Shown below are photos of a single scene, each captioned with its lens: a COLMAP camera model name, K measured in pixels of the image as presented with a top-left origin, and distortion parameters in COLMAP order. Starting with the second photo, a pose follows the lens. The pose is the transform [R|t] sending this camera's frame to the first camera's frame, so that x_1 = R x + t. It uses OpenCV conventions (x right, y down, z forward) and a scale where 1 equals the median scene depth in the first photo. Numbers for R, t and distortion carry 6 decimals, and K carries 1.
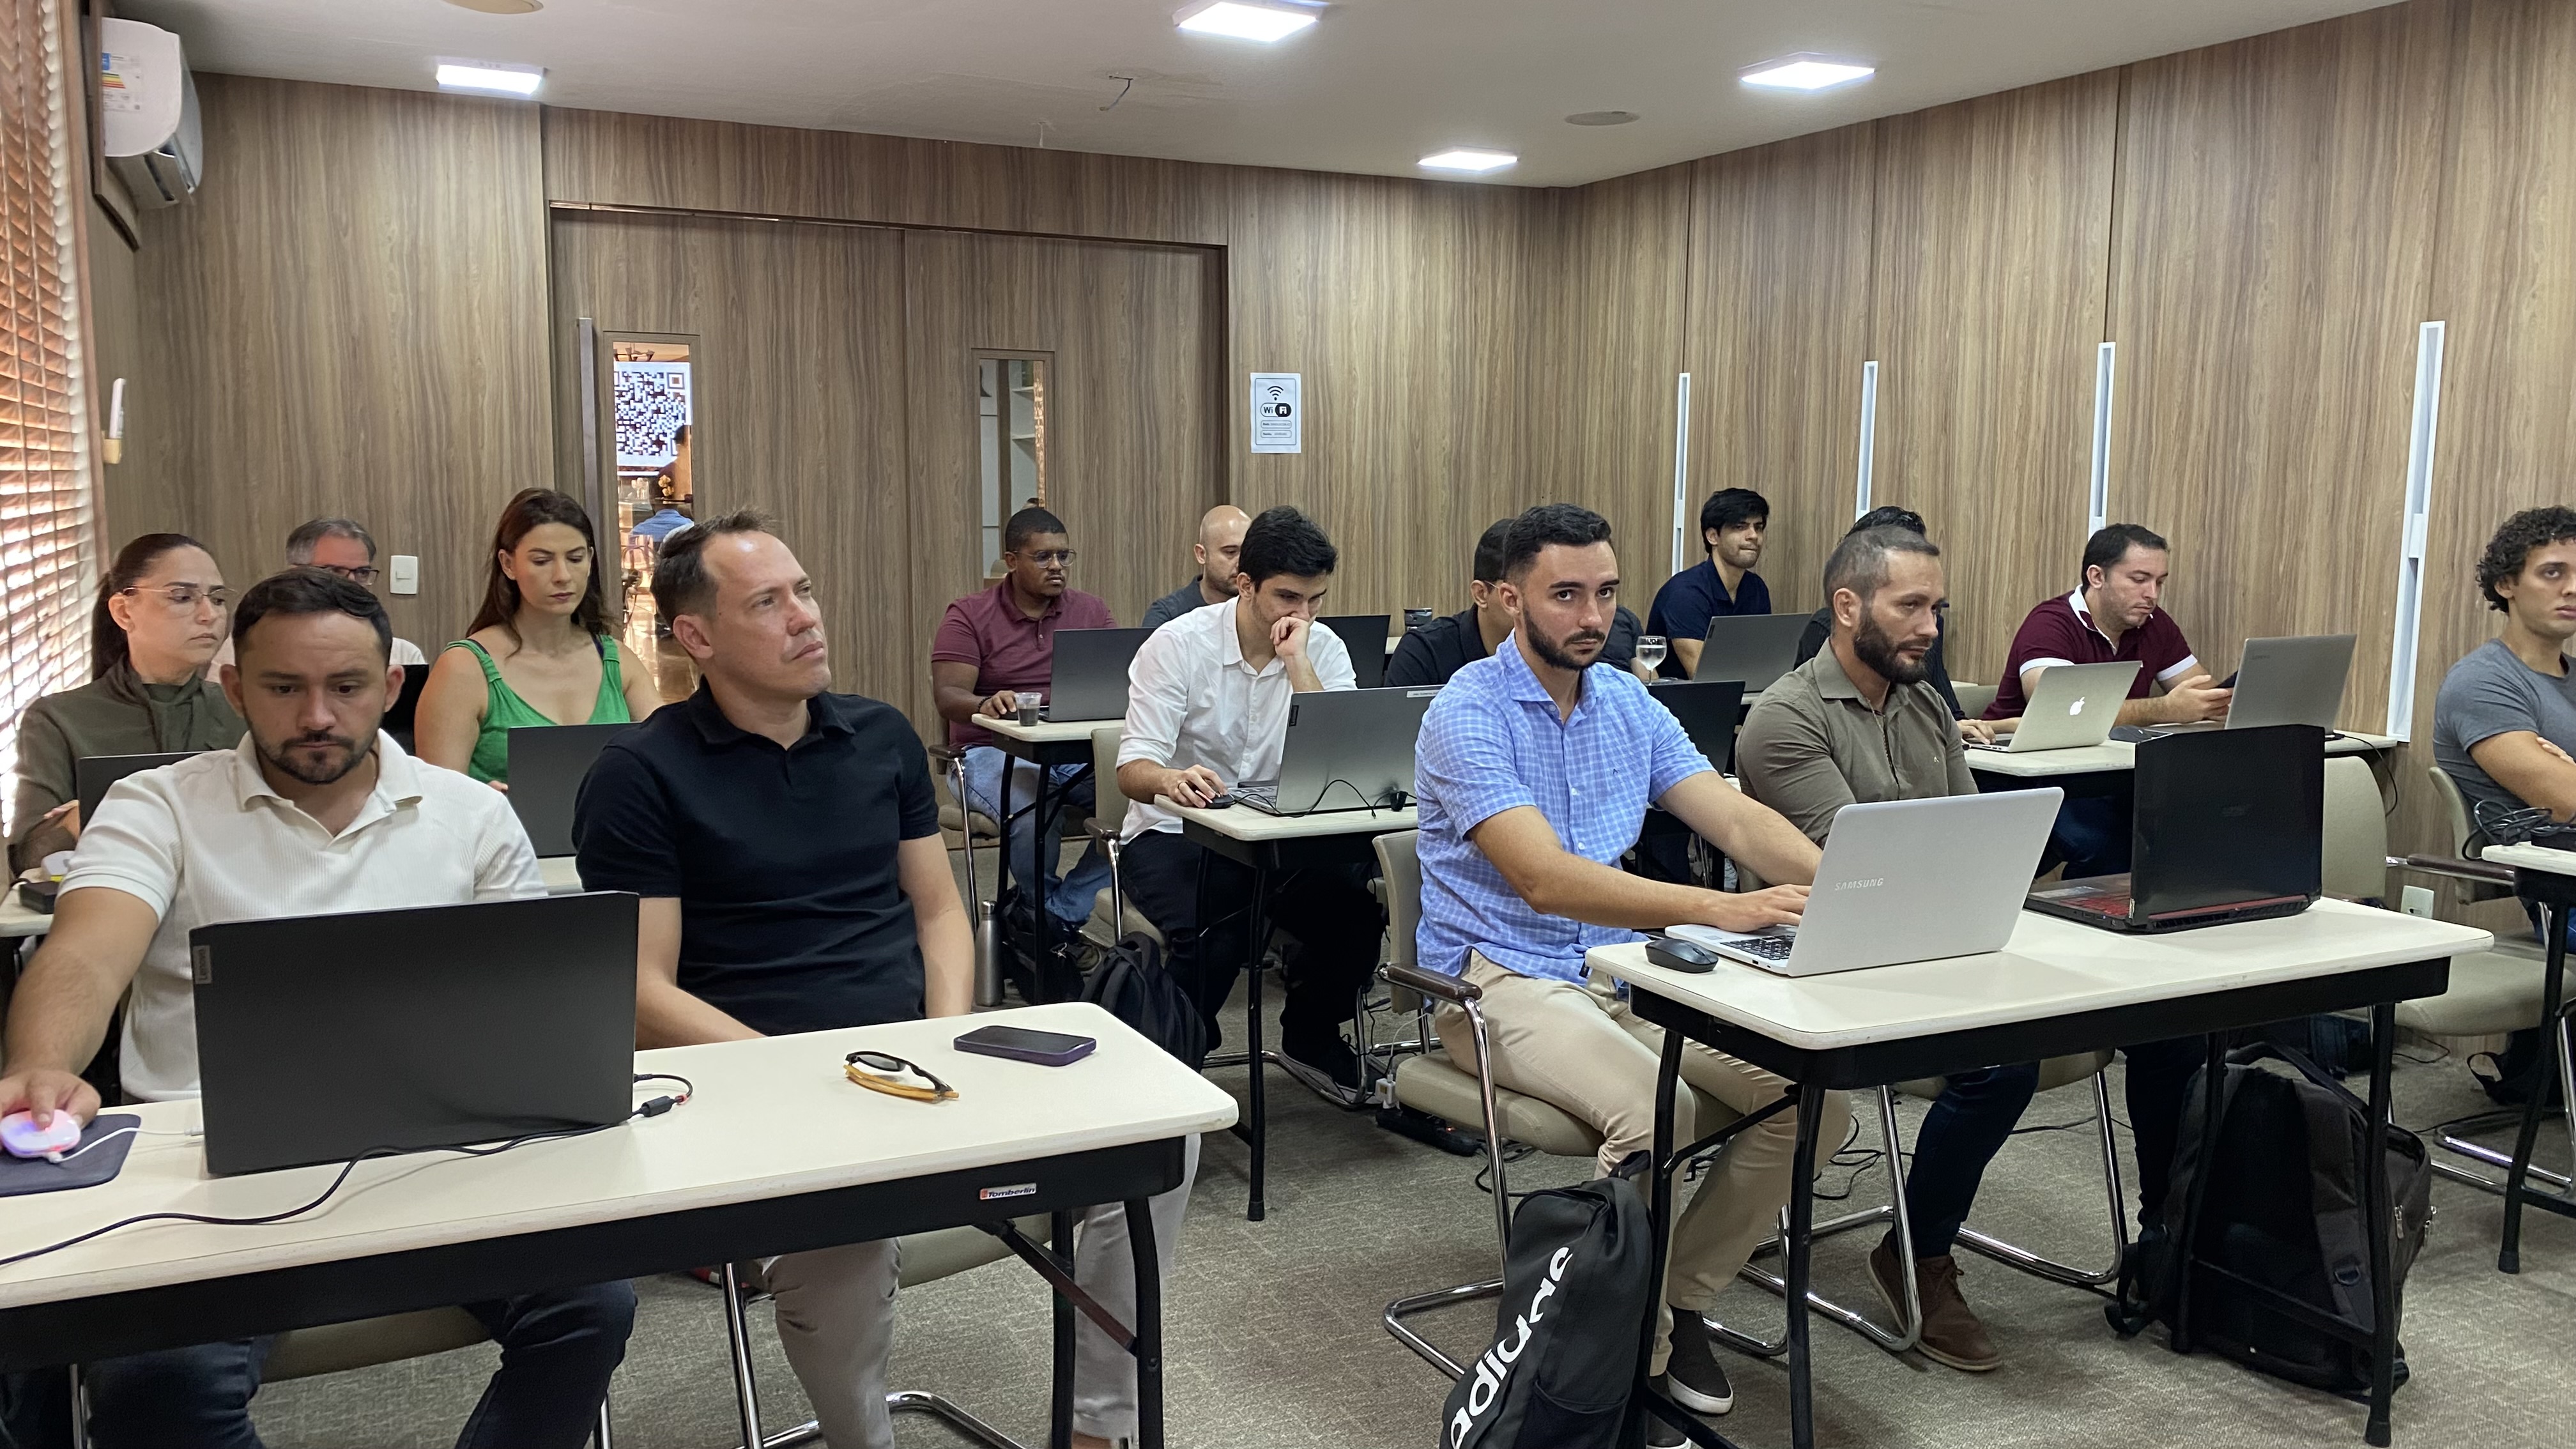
lens RADIAL K [[1972.4, 0, 1259.0], [0, 1972.4, 741.6], [0, 0, 1]] dist [0.035759, -0.032873]
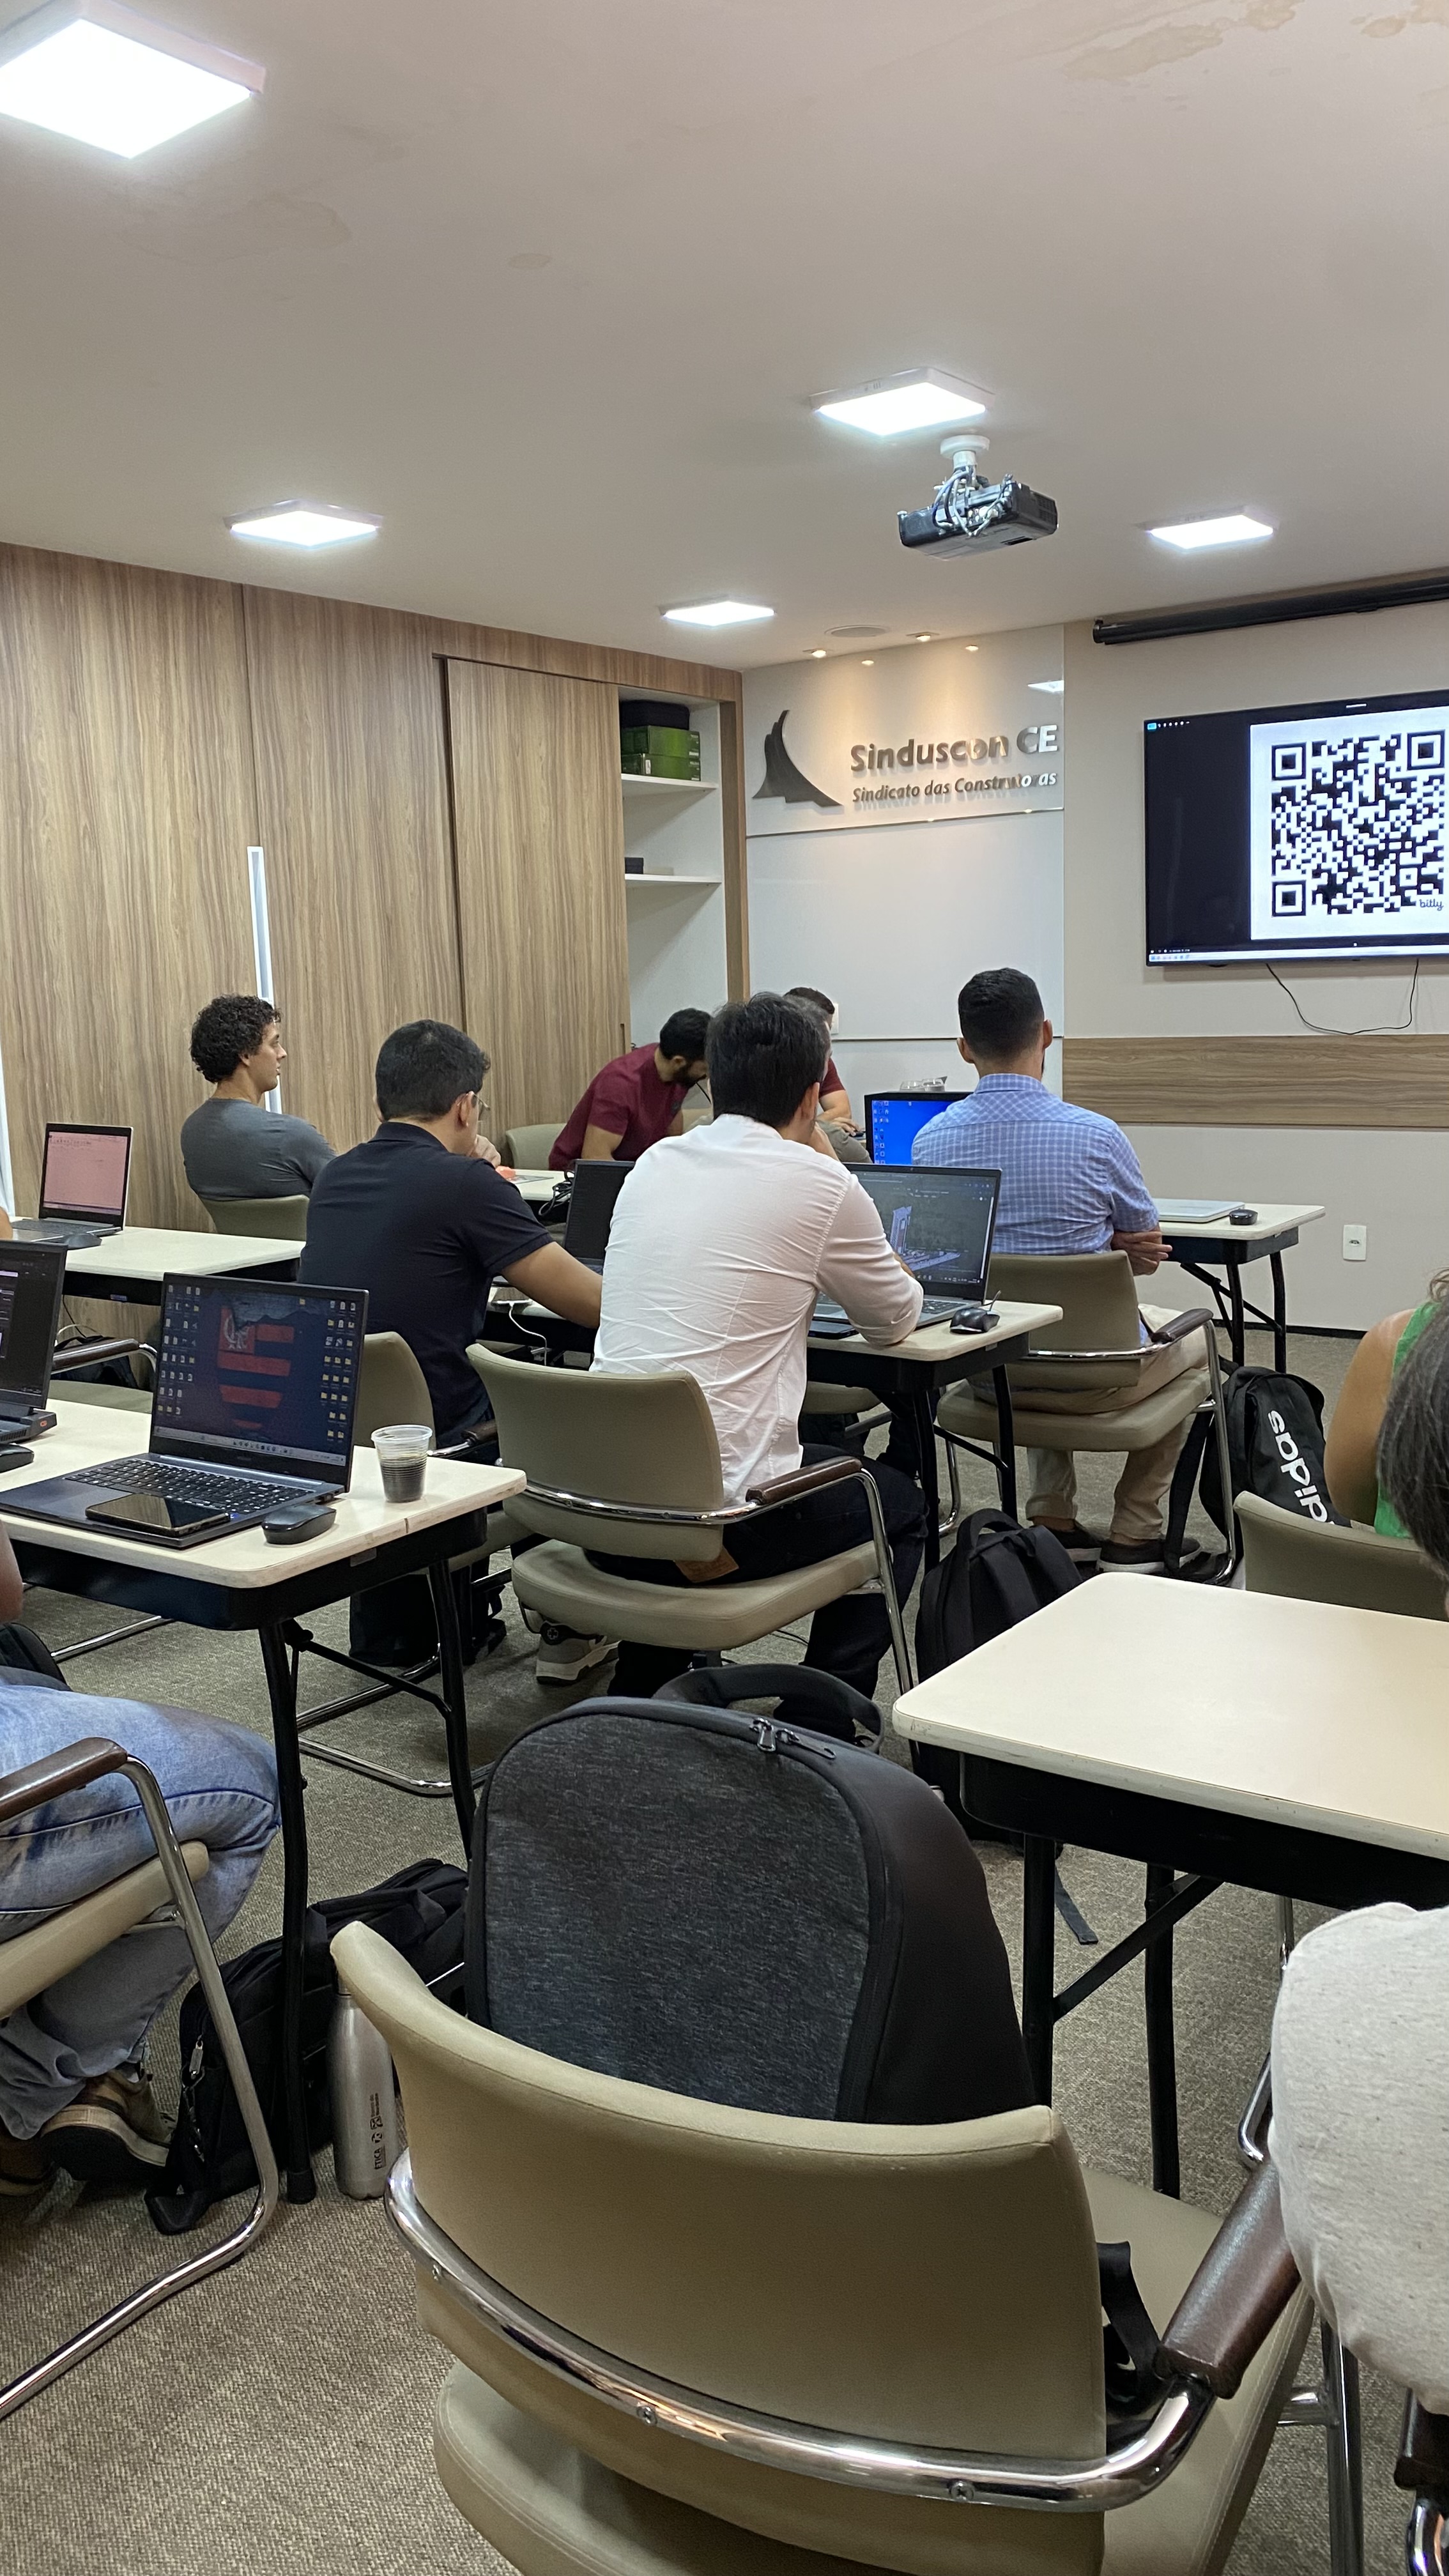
lens RADIAL K [[1972.4, 0, 697.4], [0, 1972.4, 1281.3], [0, 0, 1]] dist [0.035759, -0.032873]
pose [[-0.467492, -0.130263, 0.874347, -0.547876], [0.147907, 0.963615, 0.222644, -0.149030], [-0.871536, 0.233407, -0.431215, 1.105591]]
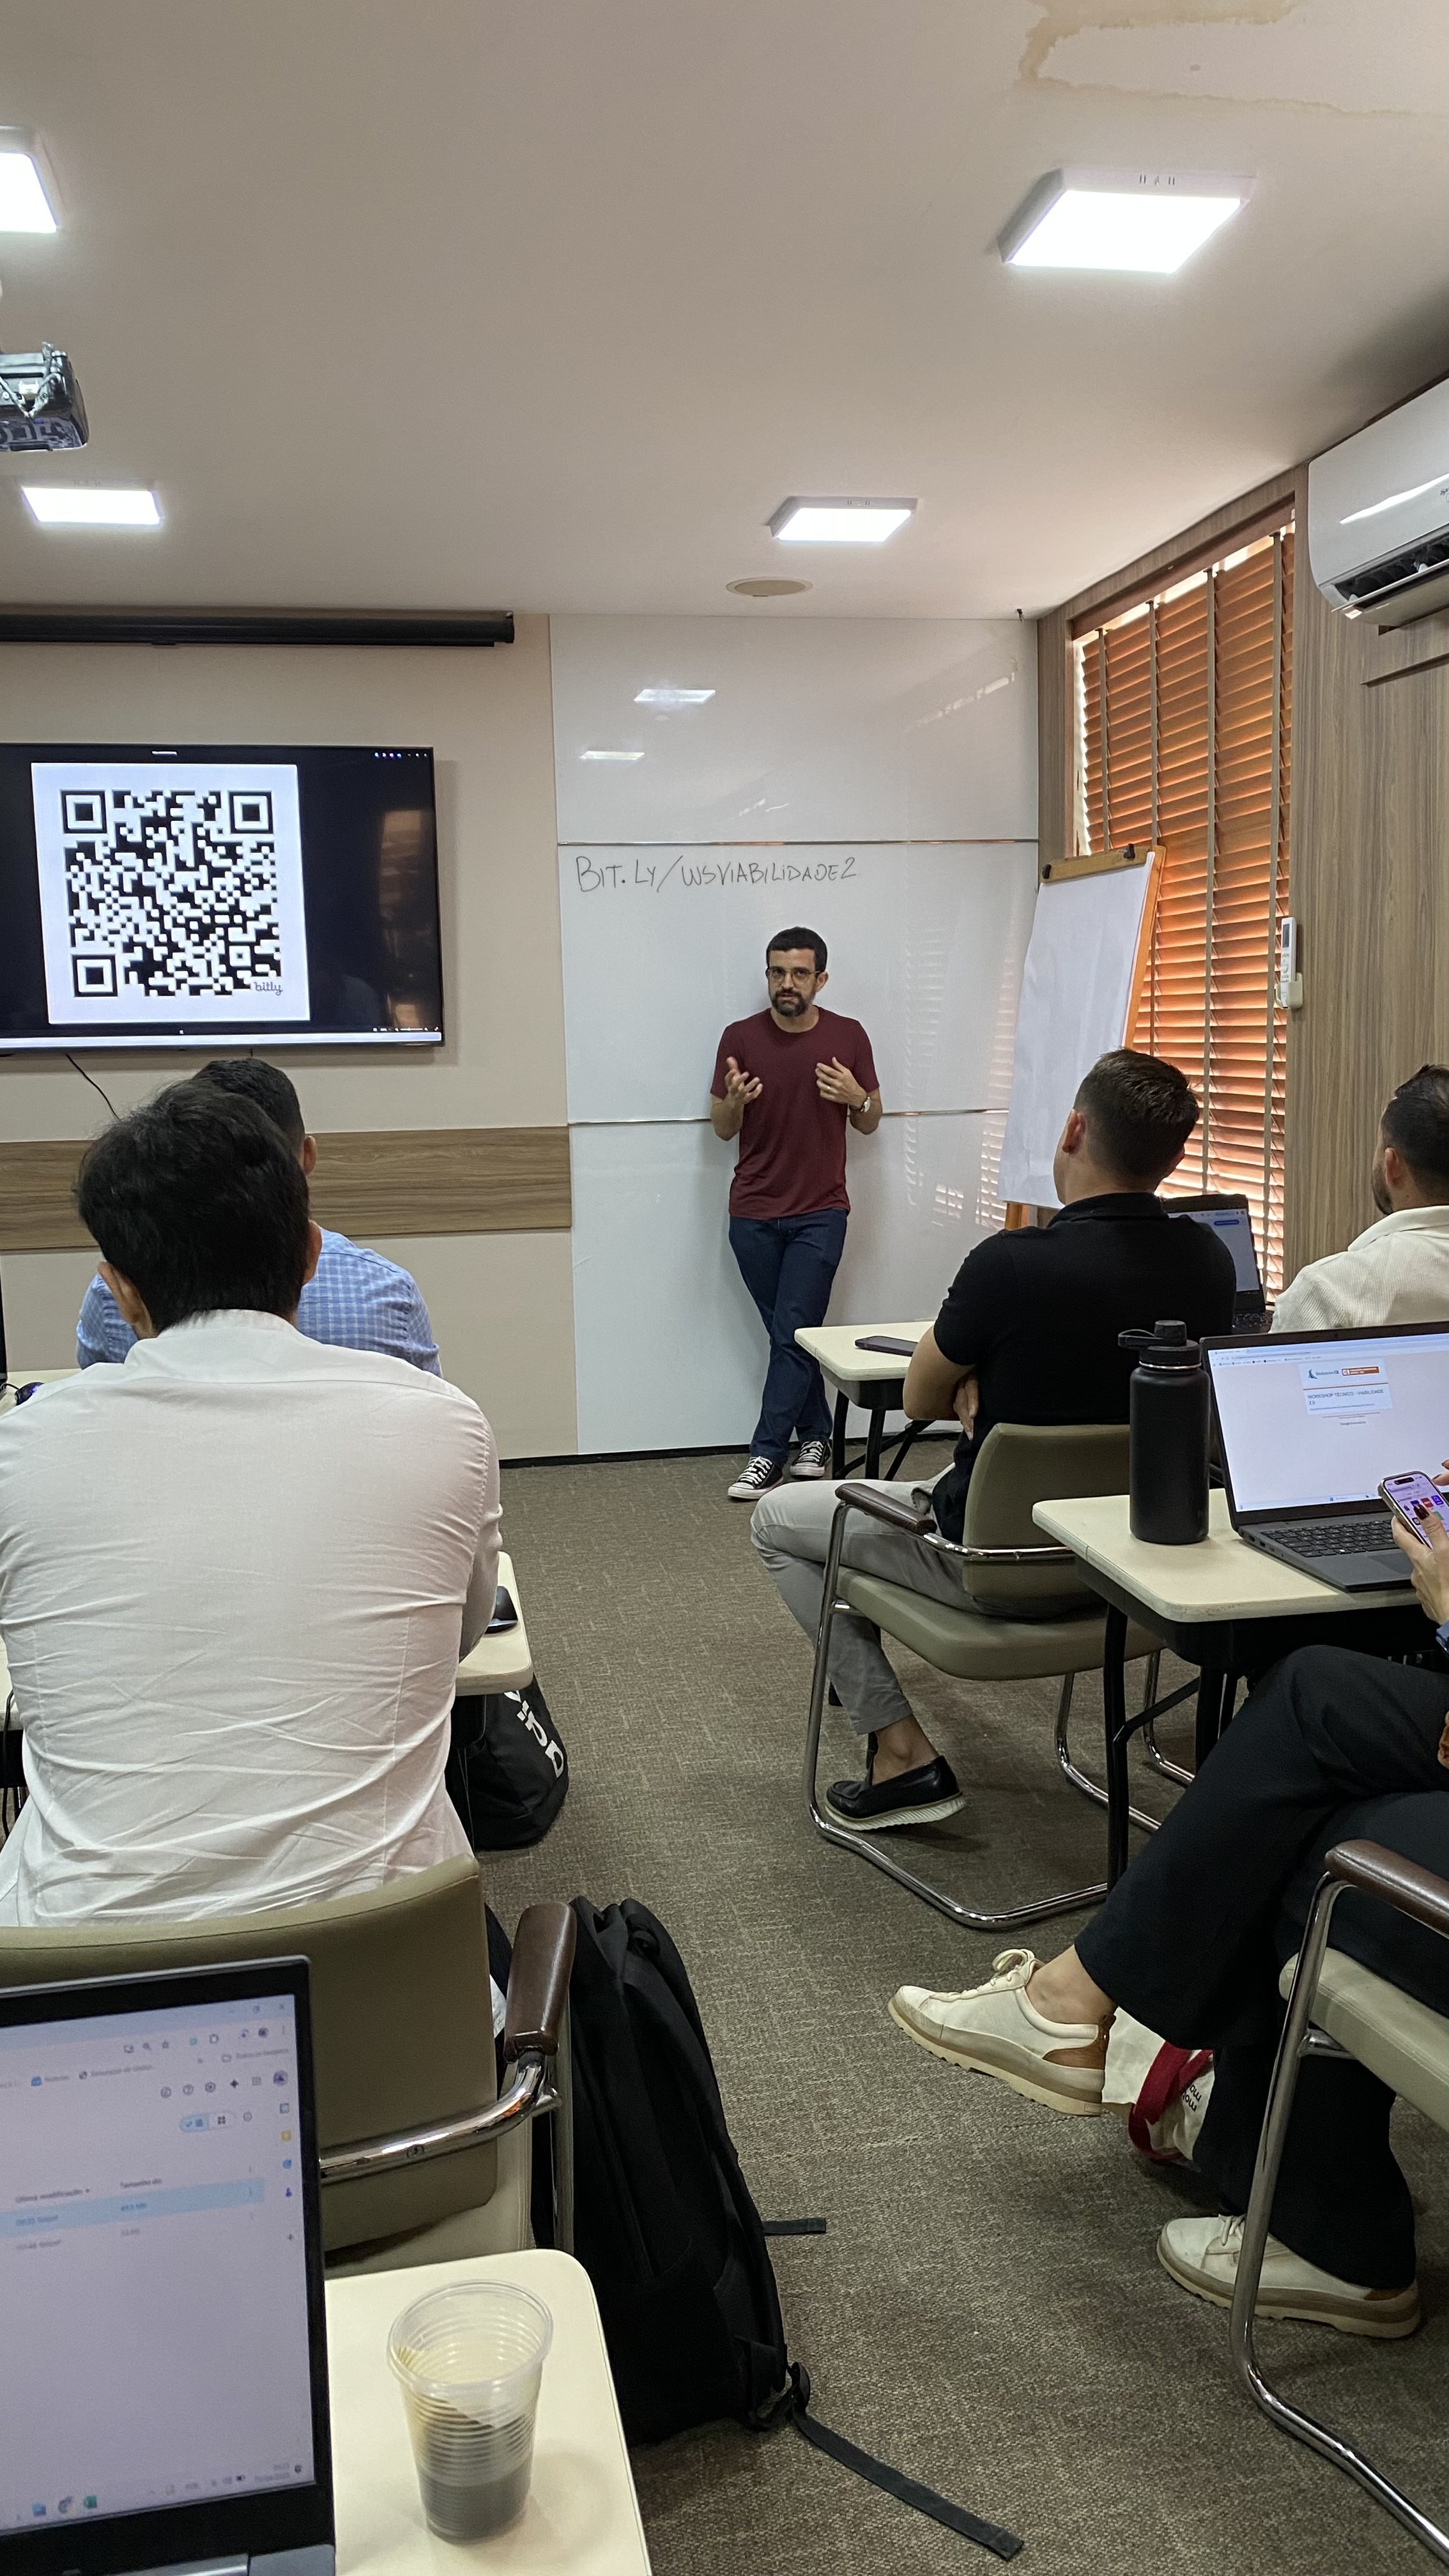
lens RADIAL K [[1972.4, 0, 749.7], [0, 1972.4, 1274.9], [0, 0, 1]] dist [0.035759, -0.032873]
pose [[-0.965824, -0.022481, 0.258221, -0.181524], [0.047285, 0.964232, 0.260809, -0.151582], [-0.254848, 0.264106, -0.930215, 1.104234]]
